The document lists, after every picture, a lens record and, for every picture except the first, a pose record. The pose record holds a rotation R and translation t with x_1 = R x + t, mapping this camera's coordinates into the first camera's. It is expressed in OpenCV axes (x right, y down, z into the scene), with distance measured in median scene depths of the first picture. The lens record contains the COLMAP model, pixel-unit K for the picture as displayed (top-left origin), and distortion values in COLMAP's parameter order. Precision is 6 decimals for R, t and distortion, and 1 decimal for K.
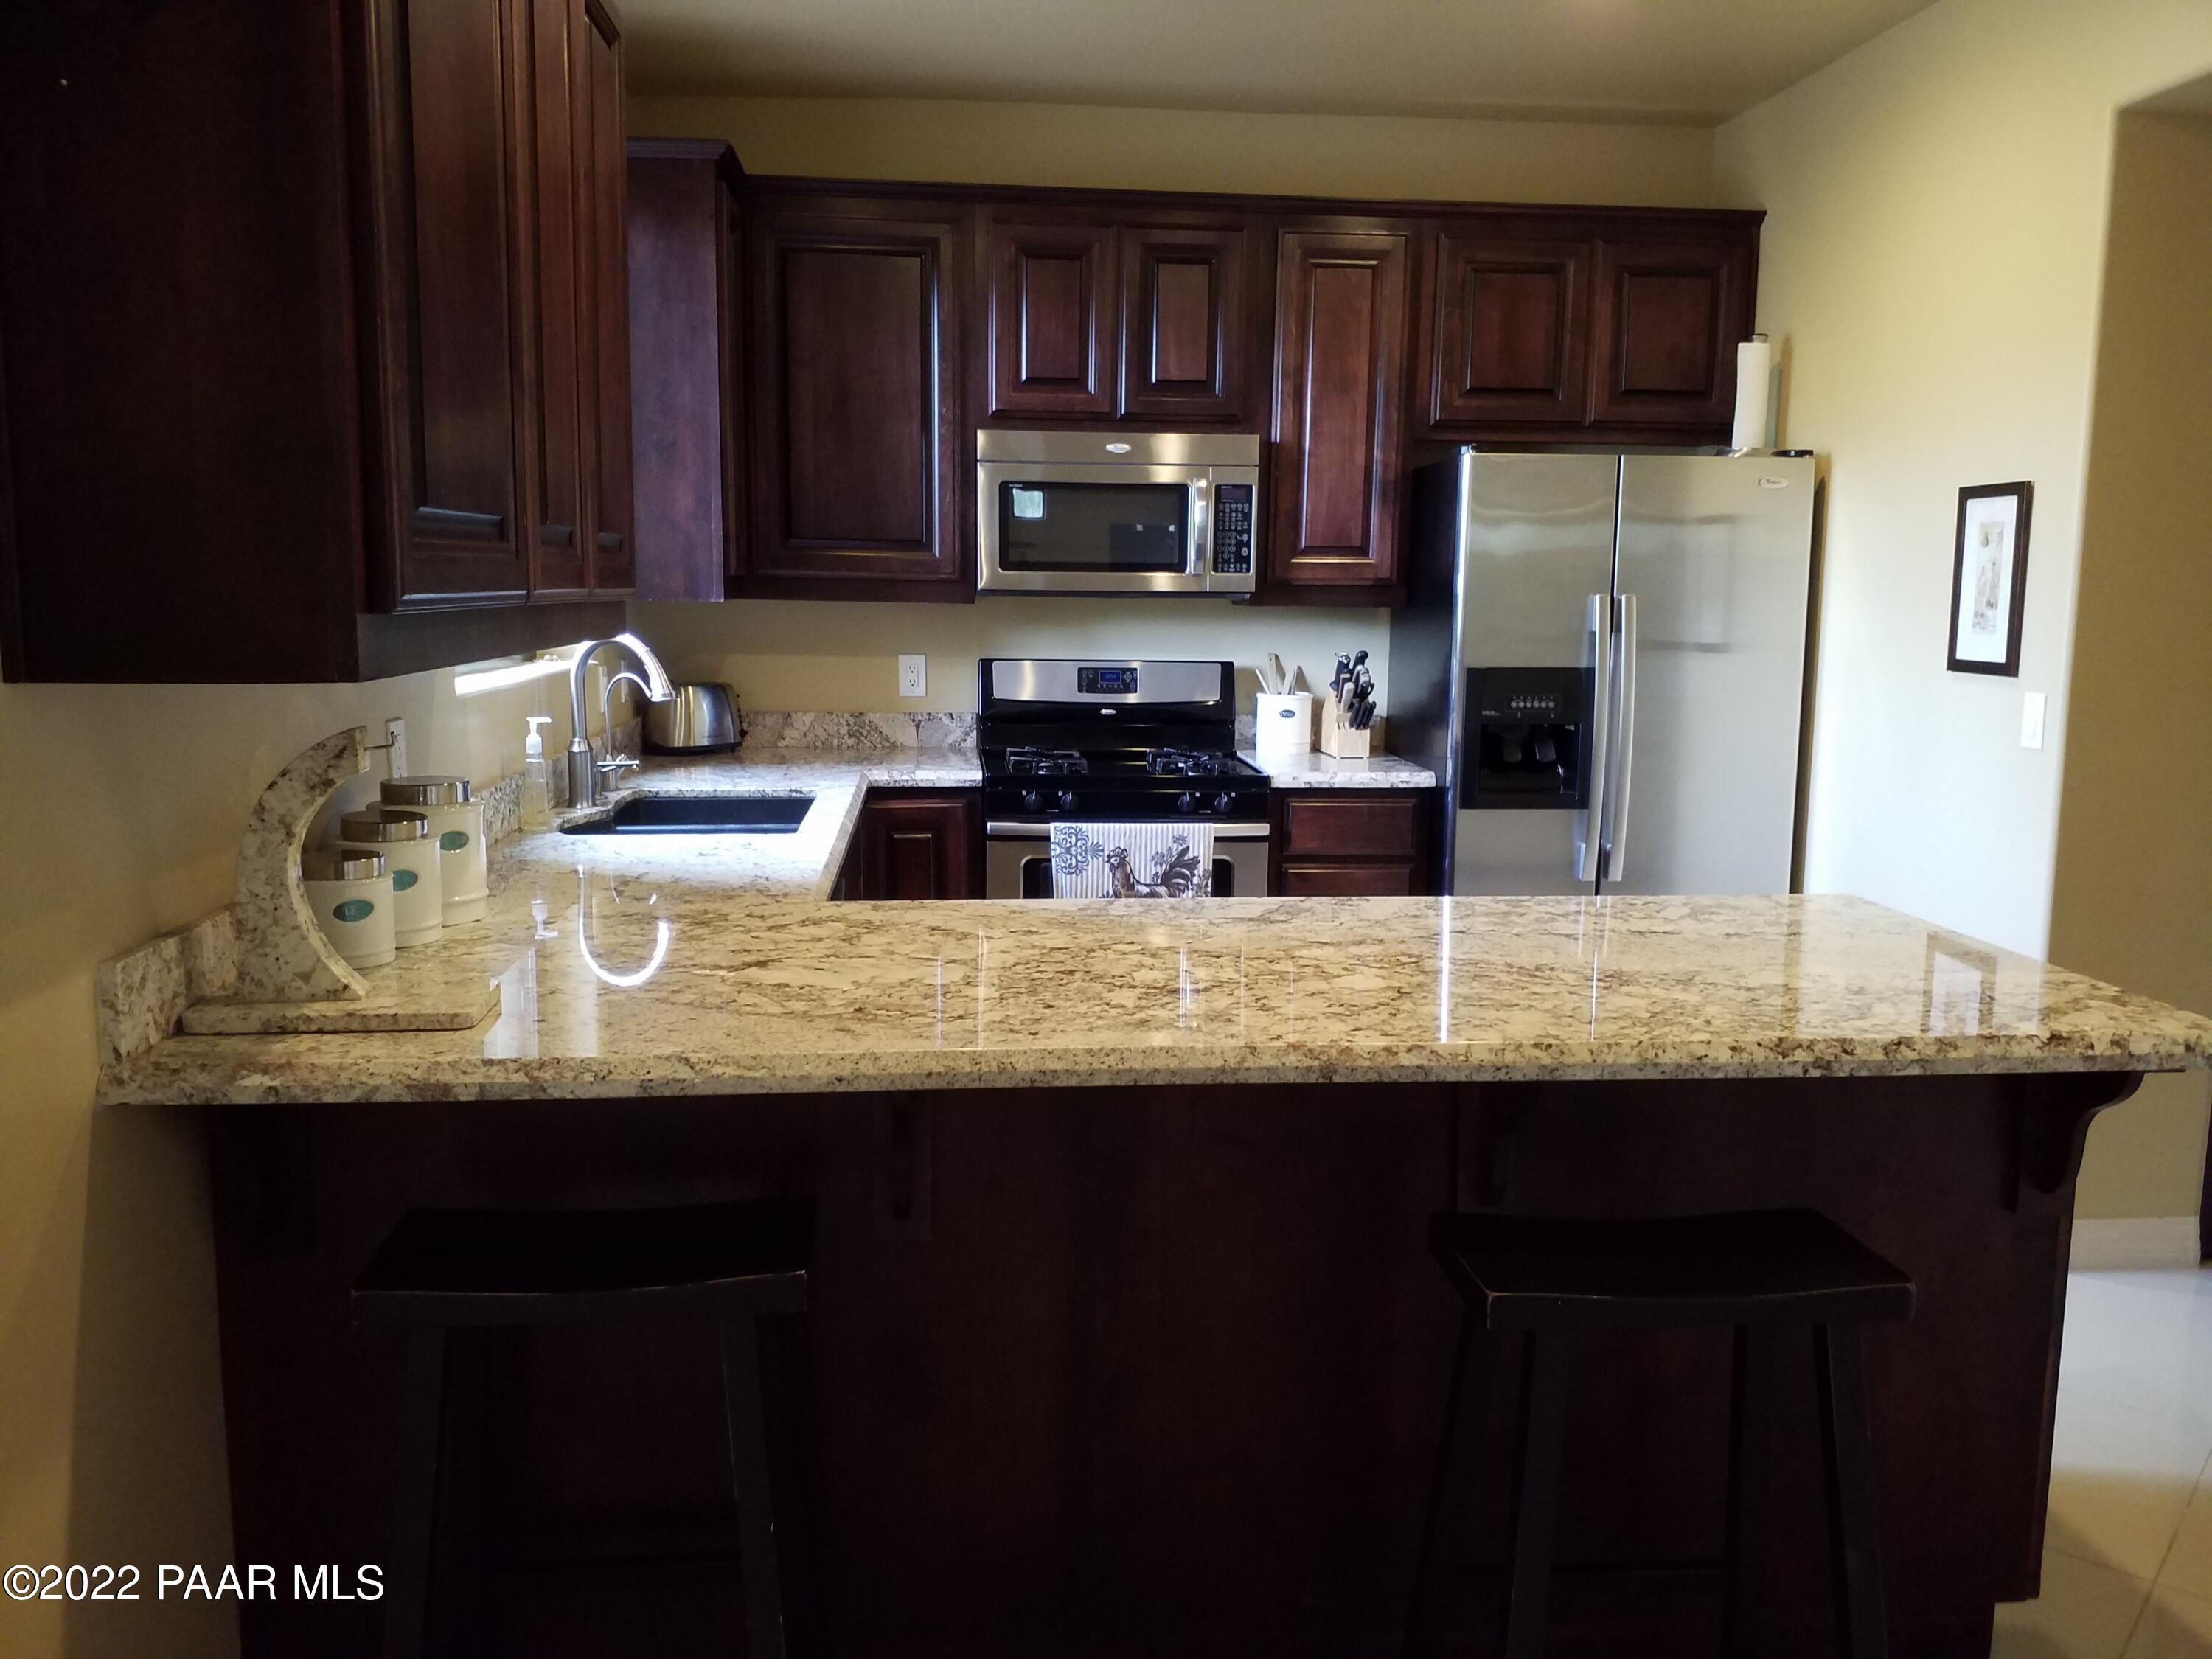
lens RADIAL K [[1743.0, 0, 1106.0], [0, 1743.0, 829.5], [0, 0, 1]] dist [0.153888, -0.333821]
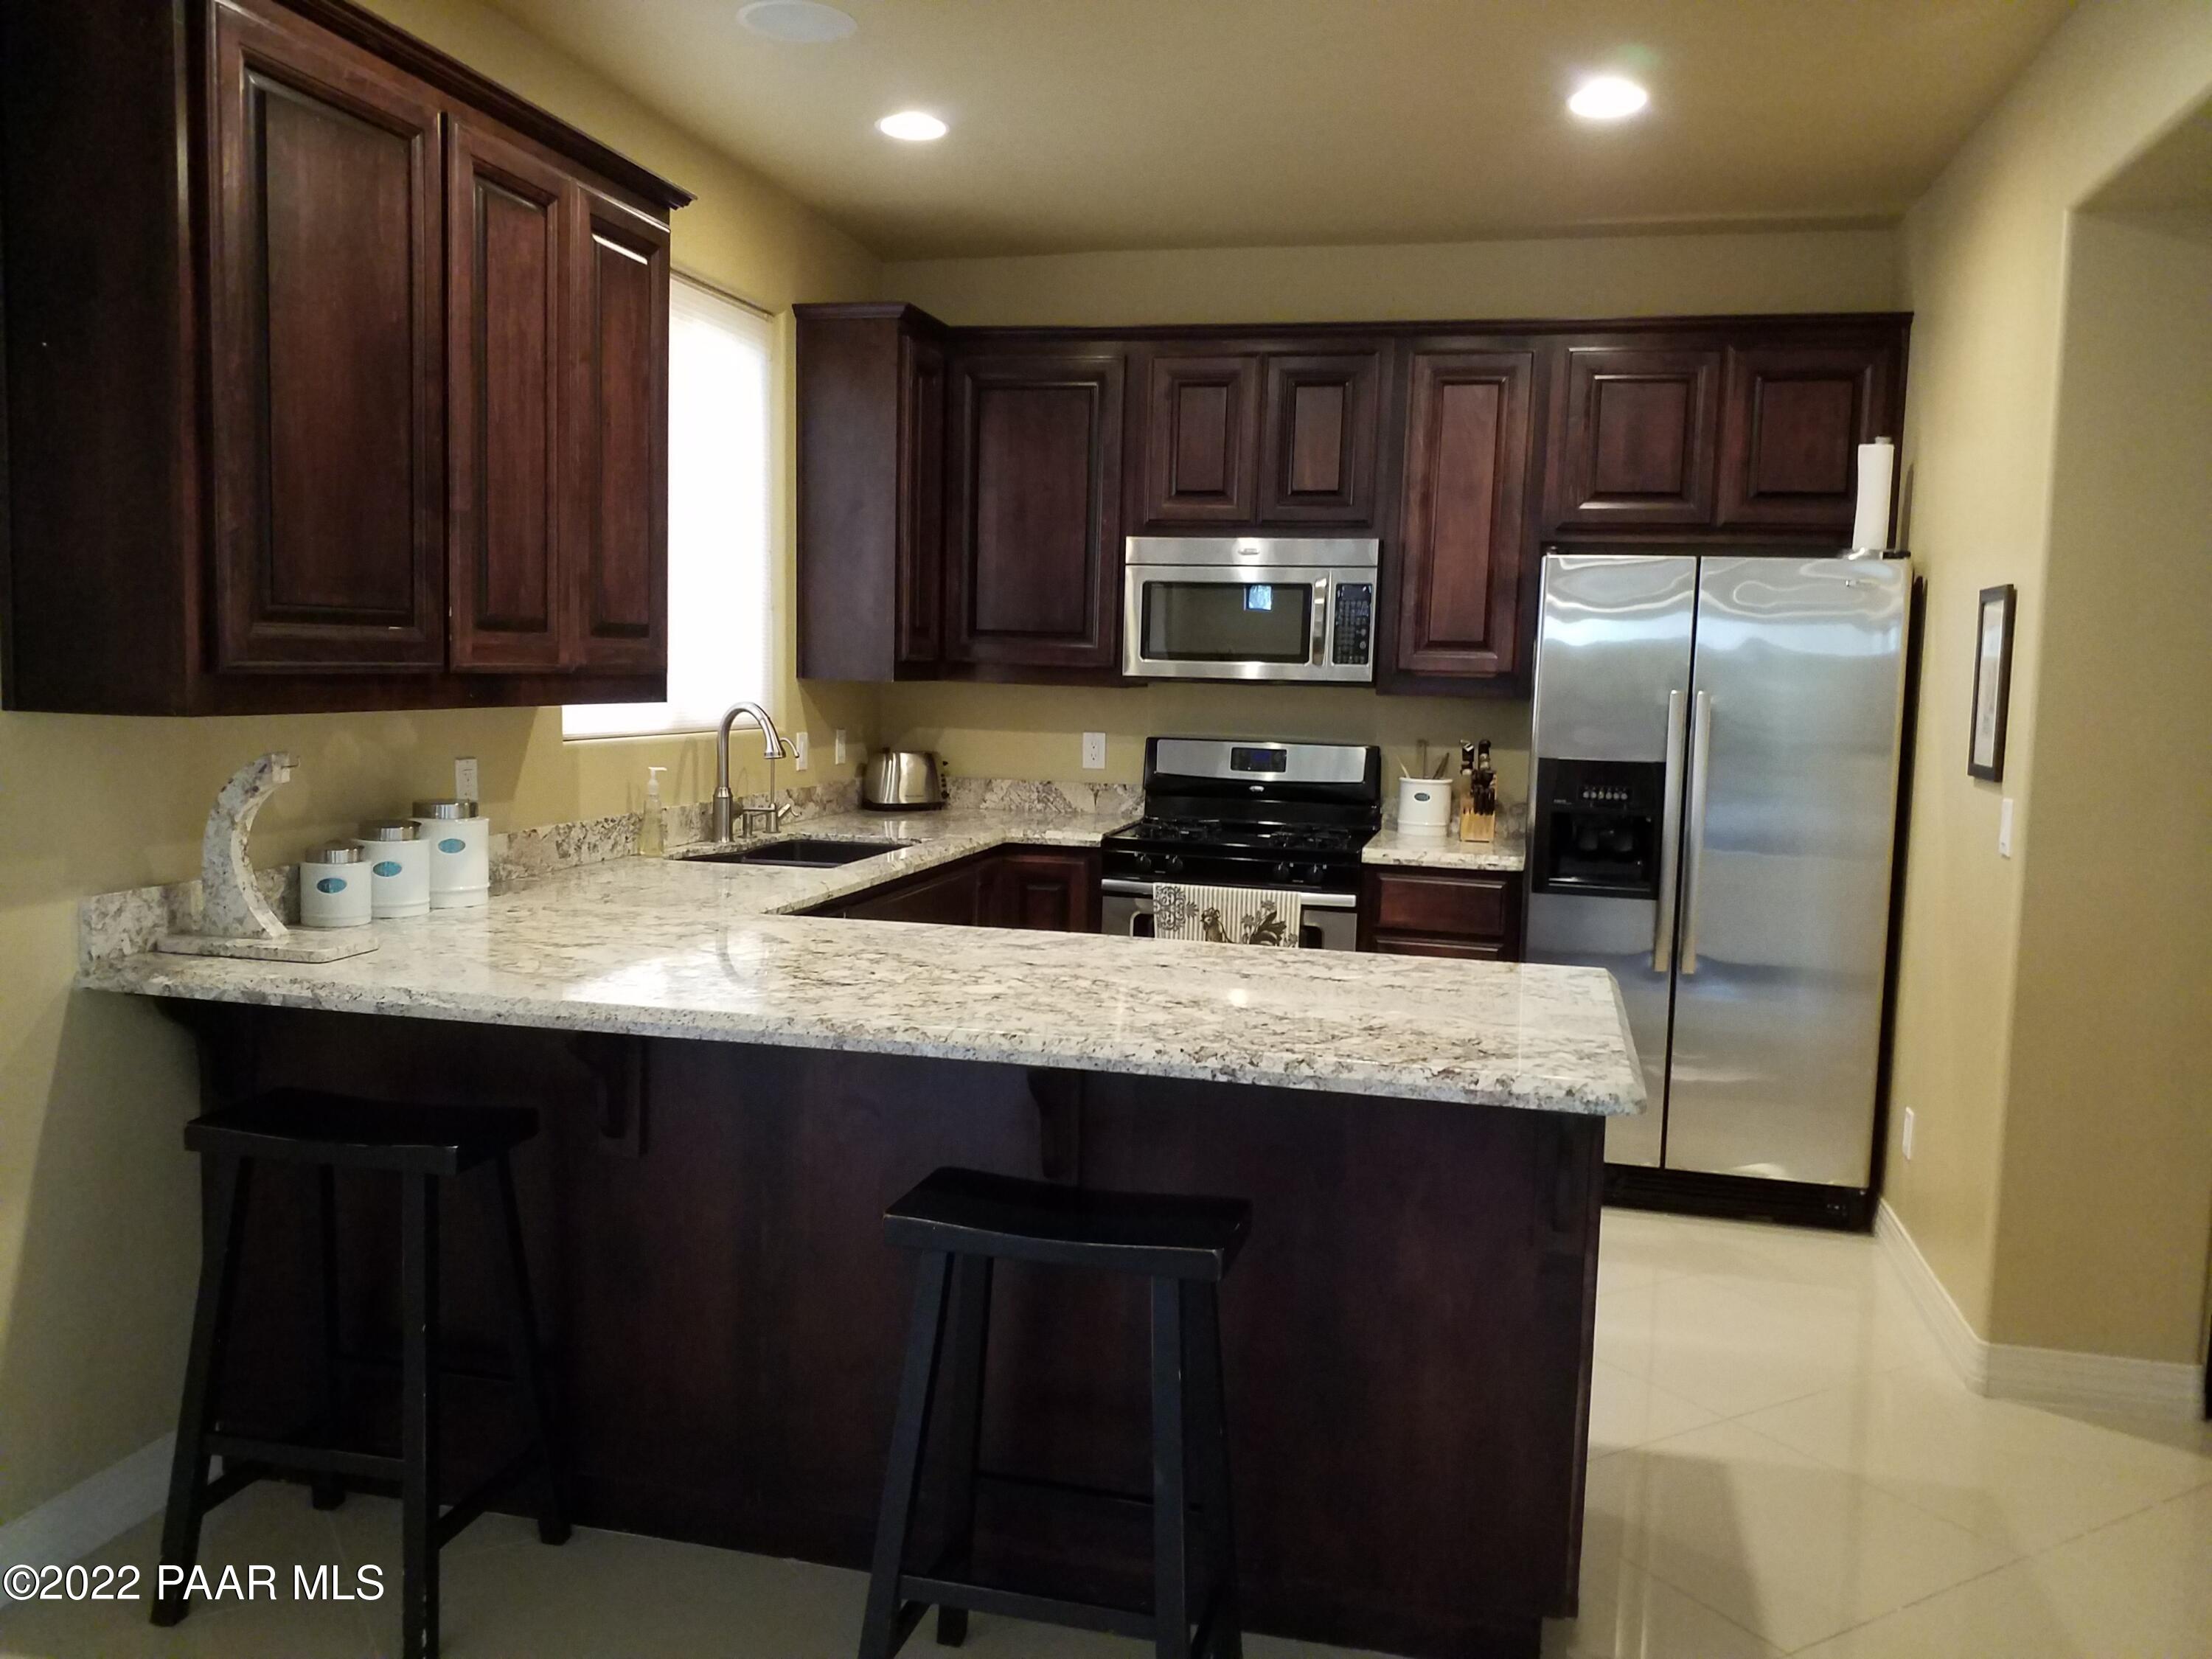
lens RADIAL K [[1737.9, 0, 1106.0], [0, 1737.9, 829.5], [0, 0, 1]] dist [0.147774, -0.280036]
pose [[0.945346, 0.047762, -0.322552, 0.298504], [-0.063988, 0.997153, -0.039885, 0.008752], [0.319729, 0.058344, 0.945711, -0.069082]]
